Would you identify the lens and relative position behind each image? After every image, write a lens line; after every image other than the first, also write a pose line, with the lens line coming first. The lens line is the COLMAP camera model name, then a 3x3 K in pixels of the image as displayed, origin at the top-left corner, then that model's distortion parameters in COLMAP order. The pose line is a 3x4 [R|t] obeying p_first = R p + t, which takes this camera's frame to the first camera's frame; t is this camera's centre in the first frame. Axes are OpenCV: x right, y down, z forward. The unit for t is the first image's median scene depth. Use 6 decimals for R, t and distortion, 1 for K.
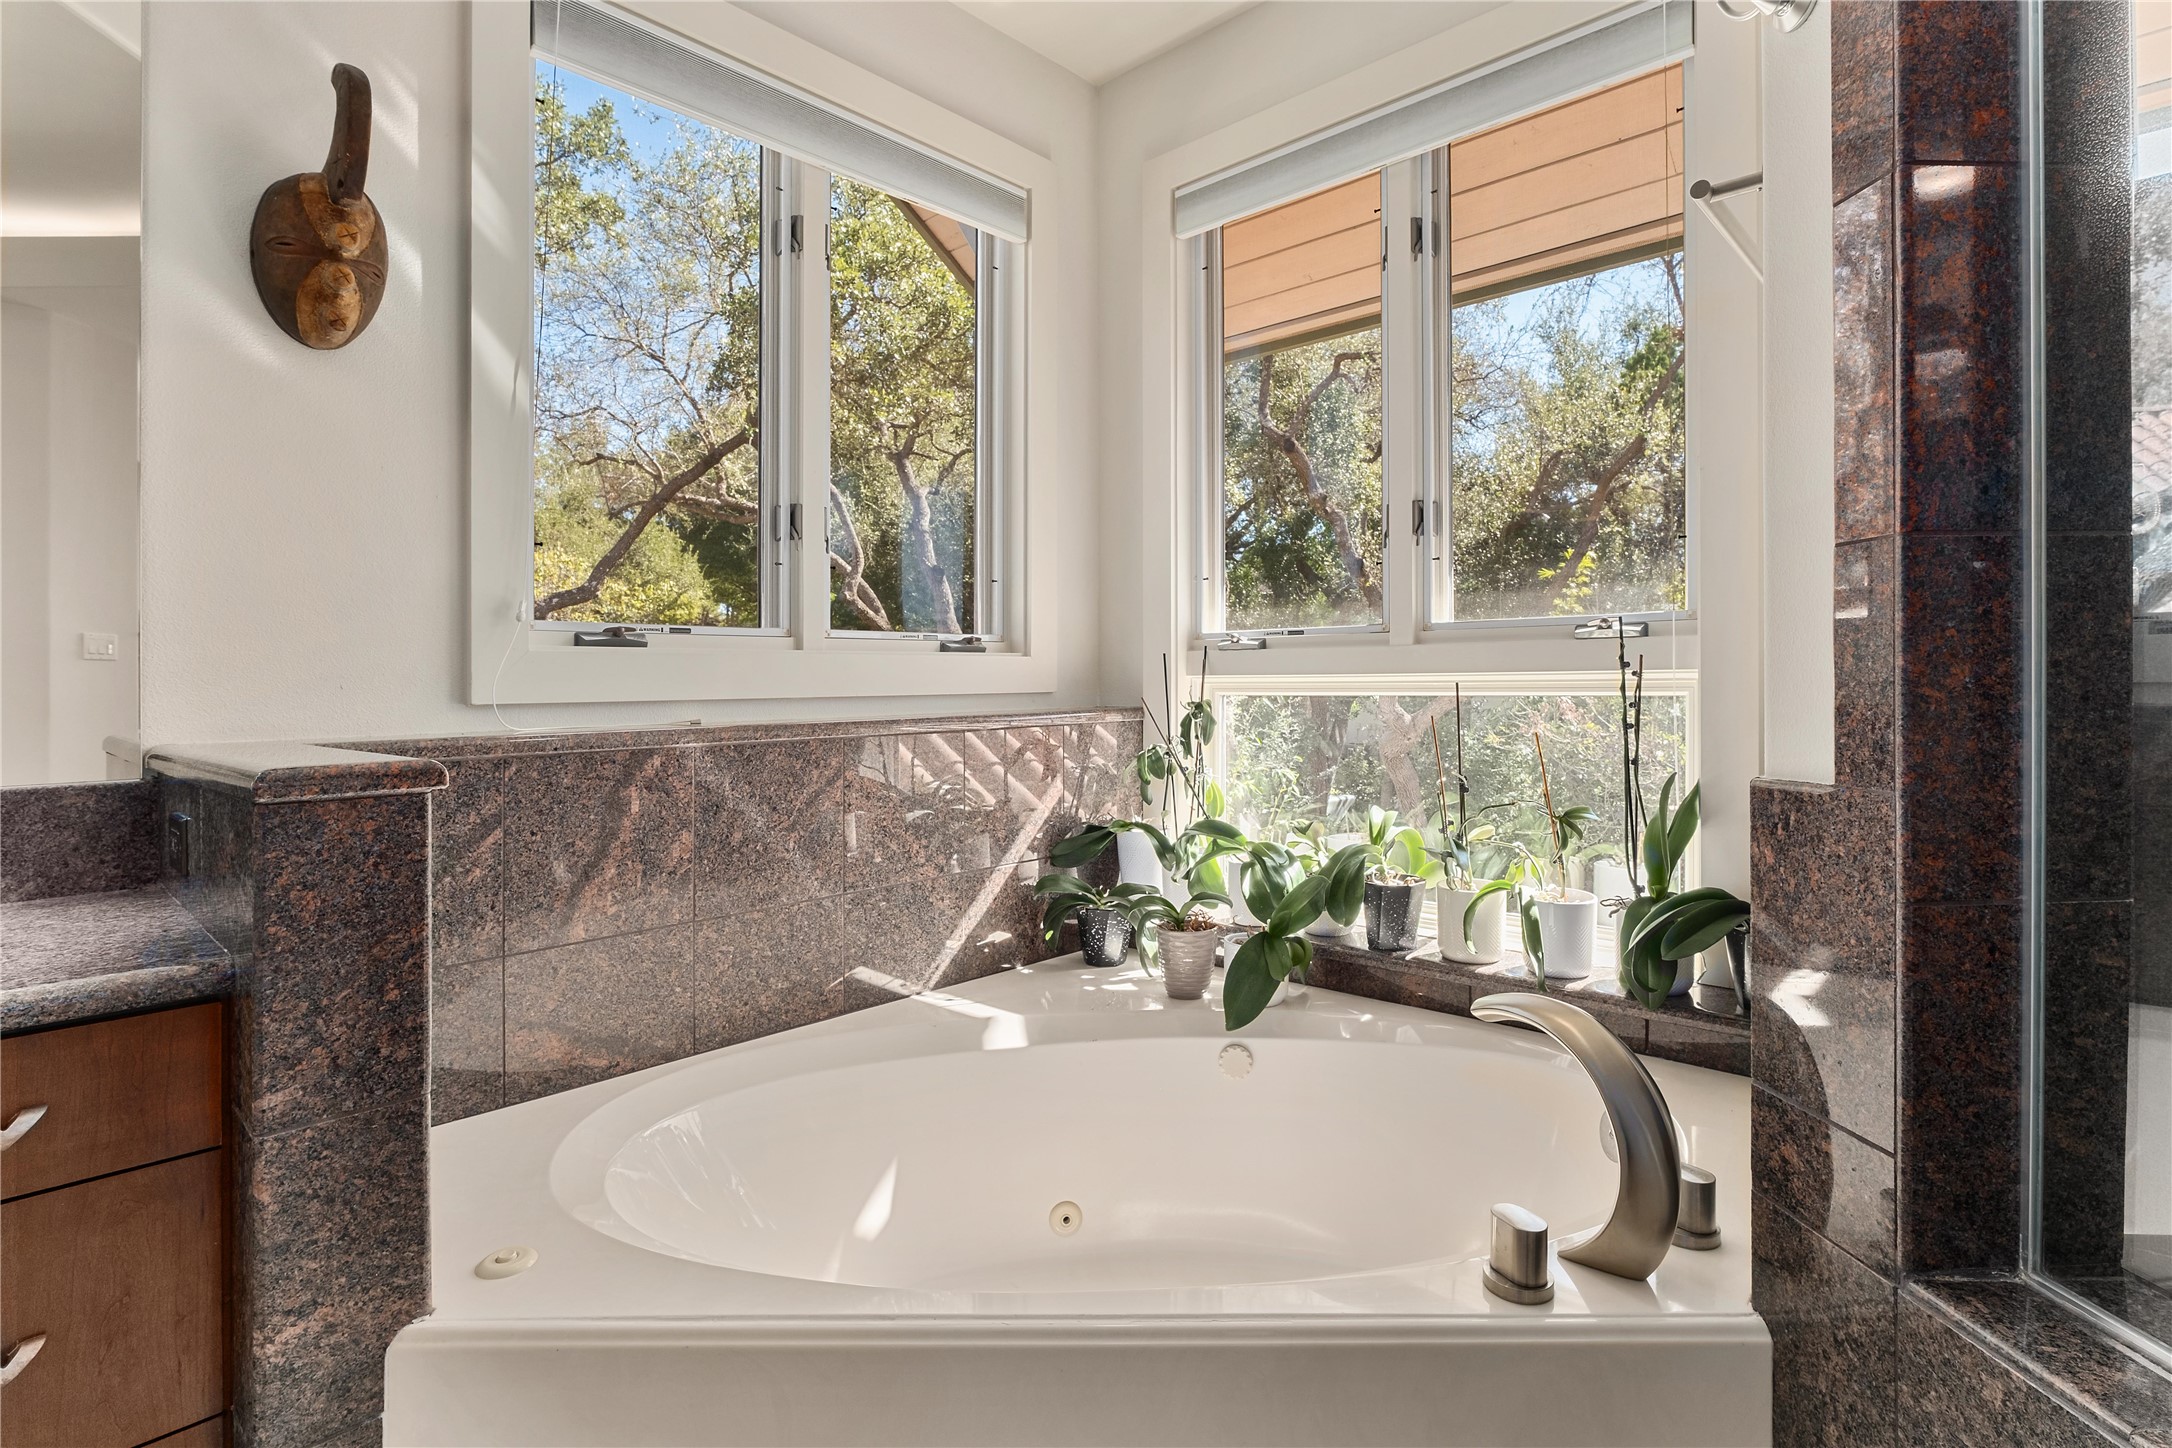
lens RADIAL K [[1085.3, 0, 1118.0], [0, 1085.3, 665.8], [0, 0, 1]] dist [-0.003966, -0.000284]
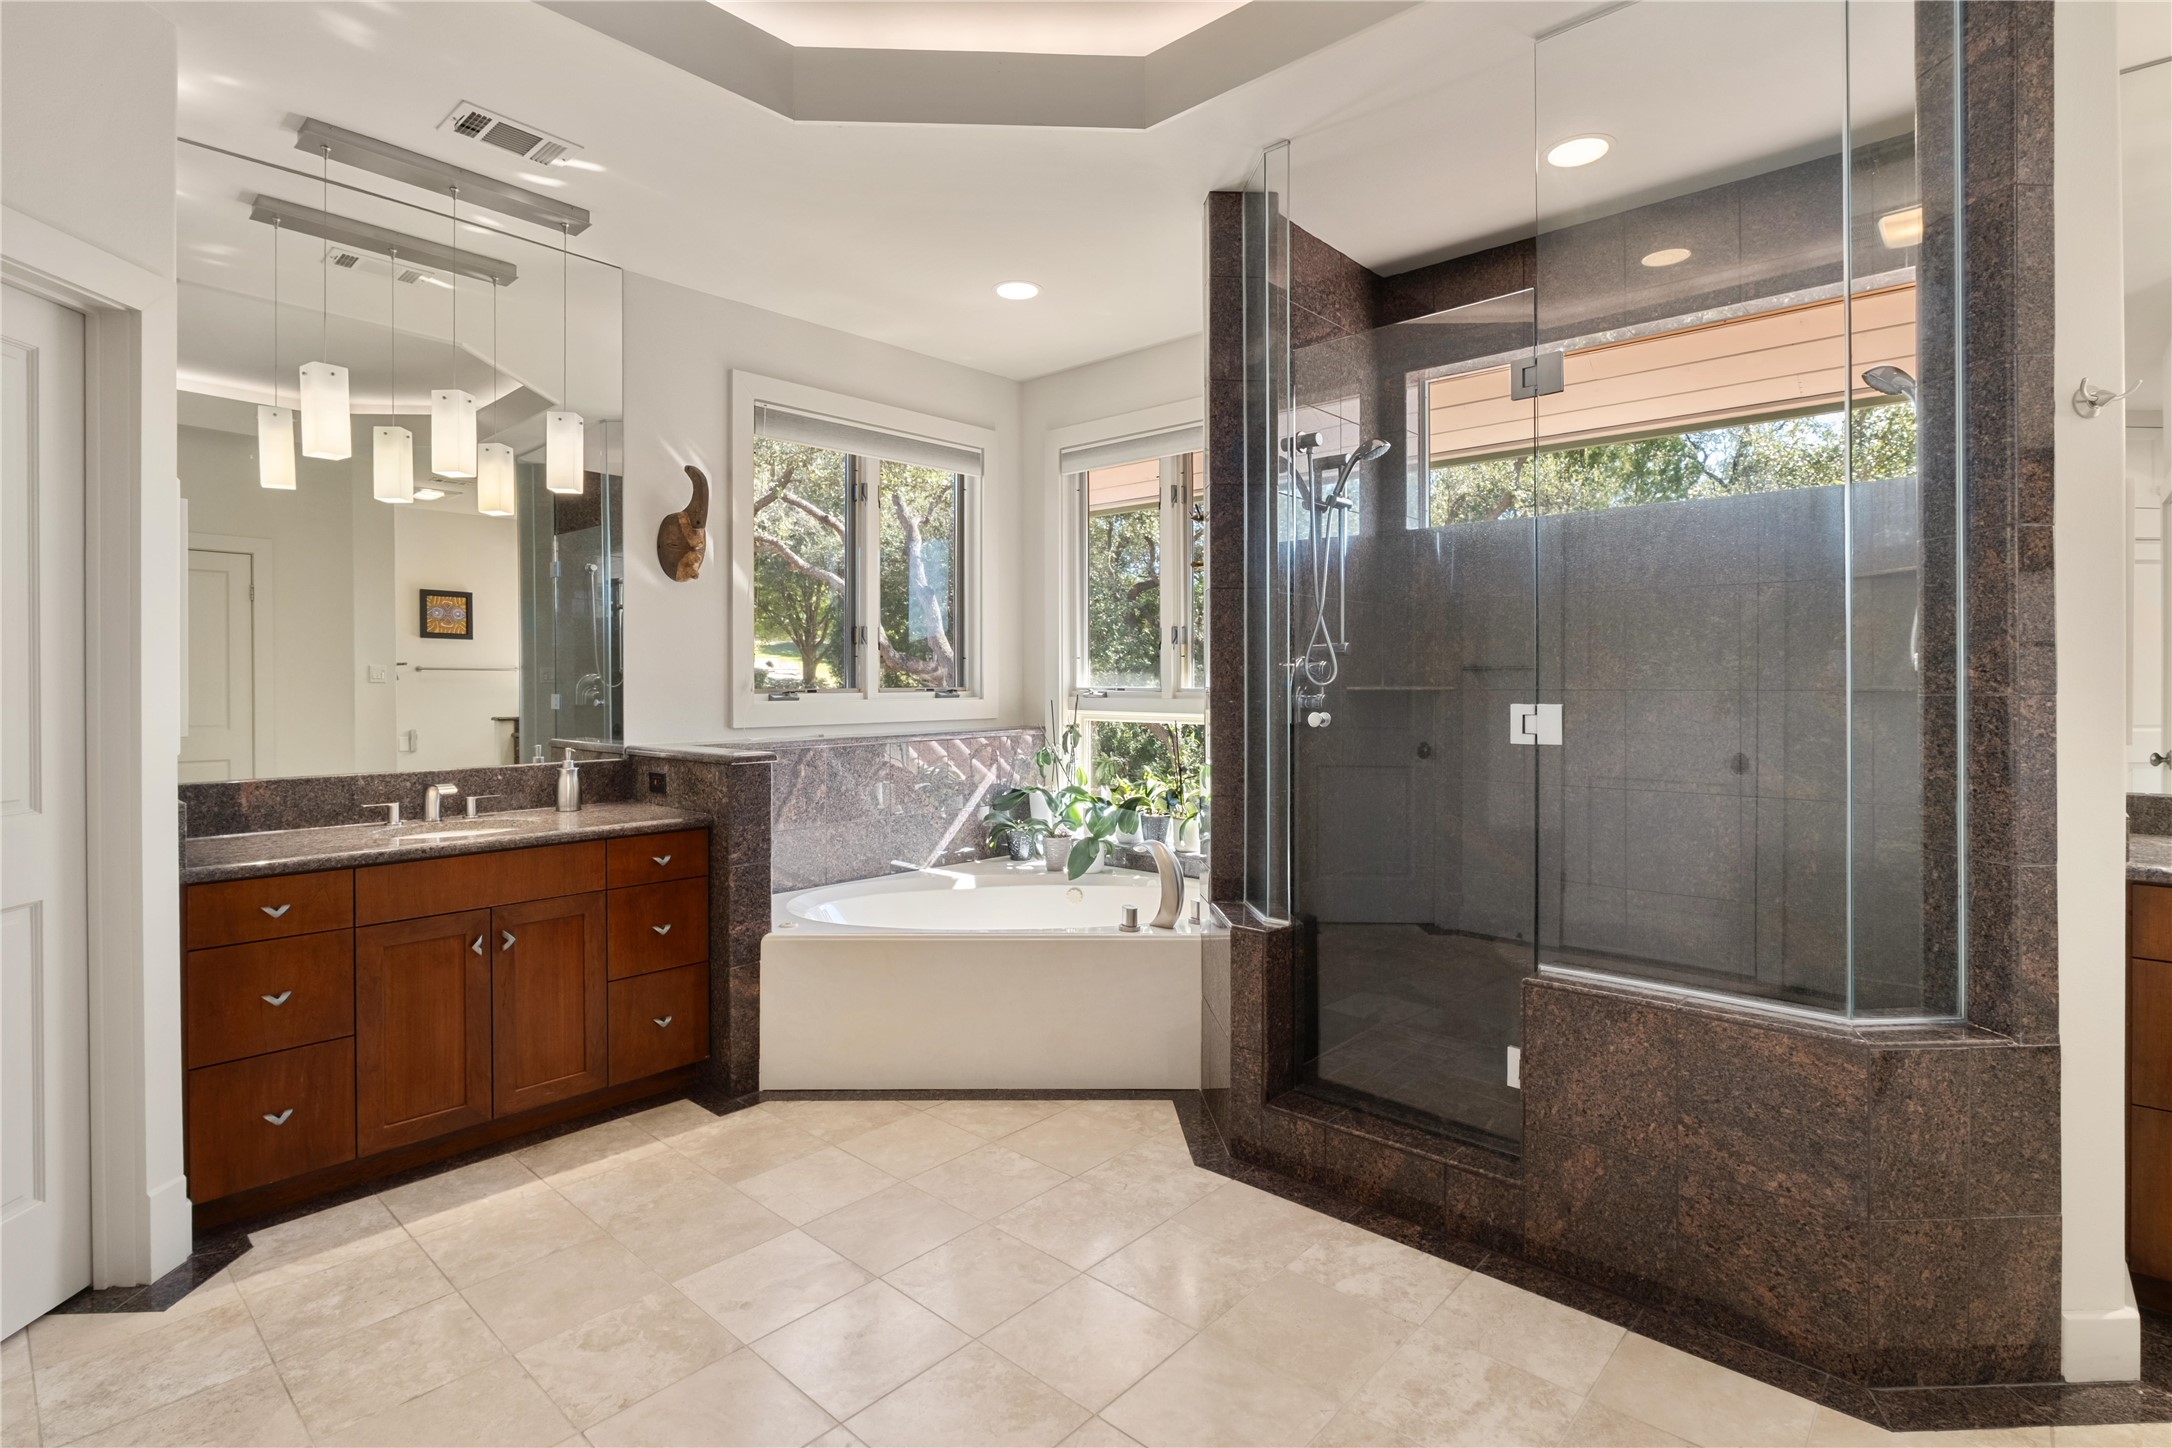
lens RADIAL K [[1057.7, 0, 1086.0], [0, 1057.7, 724.0], [0, 0, 1]] dist [0.001298, 0.000313]
pose [[0.999859, 0.008558, -0.014476, 0.136330], [-0.007733, 0.998392, 0.056157, -0.077594], [0.014933, -0.056037, 0.998317, -0.907632]]
